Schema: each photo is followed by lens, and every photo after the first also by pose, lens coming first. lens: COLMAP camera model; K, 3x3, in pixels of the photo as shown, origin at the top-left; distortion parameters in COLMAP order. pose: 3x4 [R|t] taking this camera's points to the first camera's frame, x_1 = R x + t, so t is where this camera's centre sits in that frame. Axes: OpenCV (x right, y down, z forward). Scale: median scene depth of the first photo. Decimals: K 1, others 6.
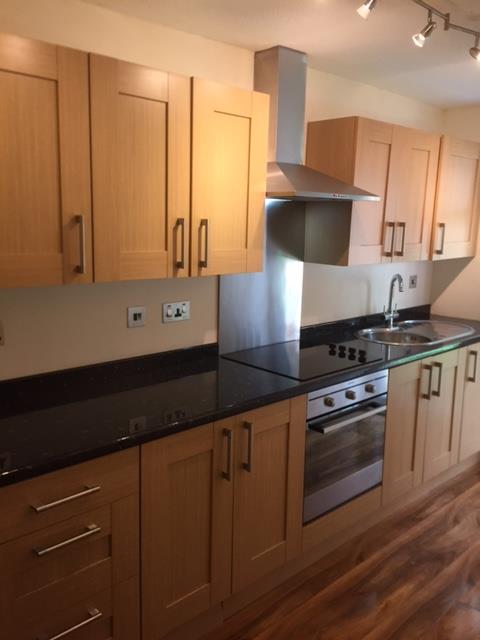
lens RADIAL K [[544.6, 0, 236.2], [0, 544.6, 317.1], [0, 0, 1]] dist [0.087059, -0.119583]
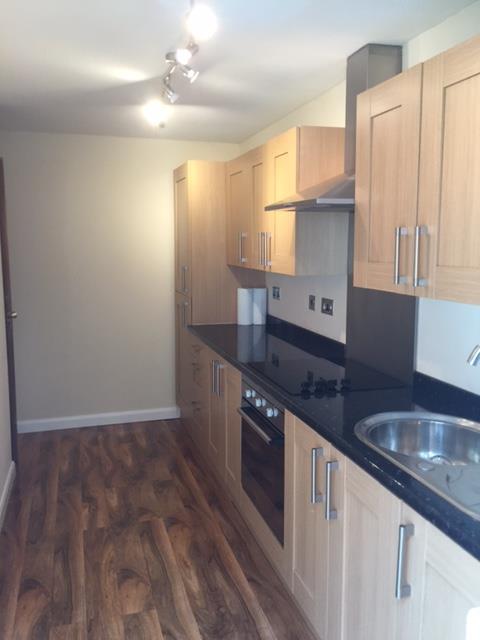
lens RADIAL K [[544.6, 0, 236.2], [0, 544.6, 317.1], [0, 0, 1]] dist [0.087059, -0.119583]
pose [[-0.438190, 0.105938, -0.892618, 1.023258], [-0.167807, 0.965932, 0.197017, -0.184417], [0.883080, 0.236118, -0.405485, 1.230651]]
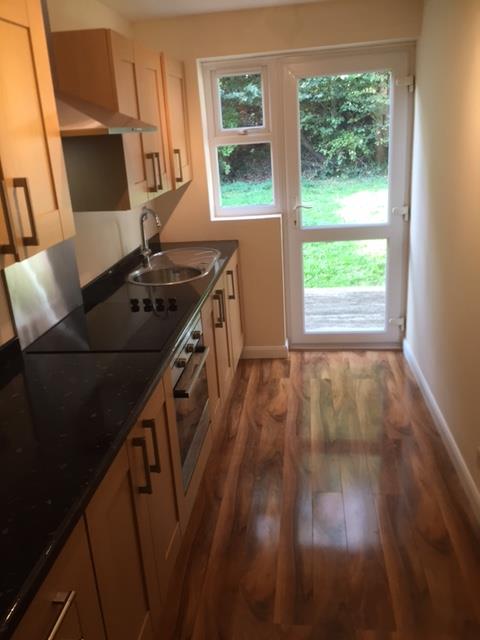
lens RADIAL K [[544.6, 0, 236.2], [0, 544.6, 317.1], [0, 0, 1]] dist [0.087059, -0.119583]
pose [[0.757864, -0.277344, 0.590527, -0.245691], [0.193472, 0.959968, 0.202557, -0.075679], [-0.623066, -0.039260, 0.781184, 0.204048]]
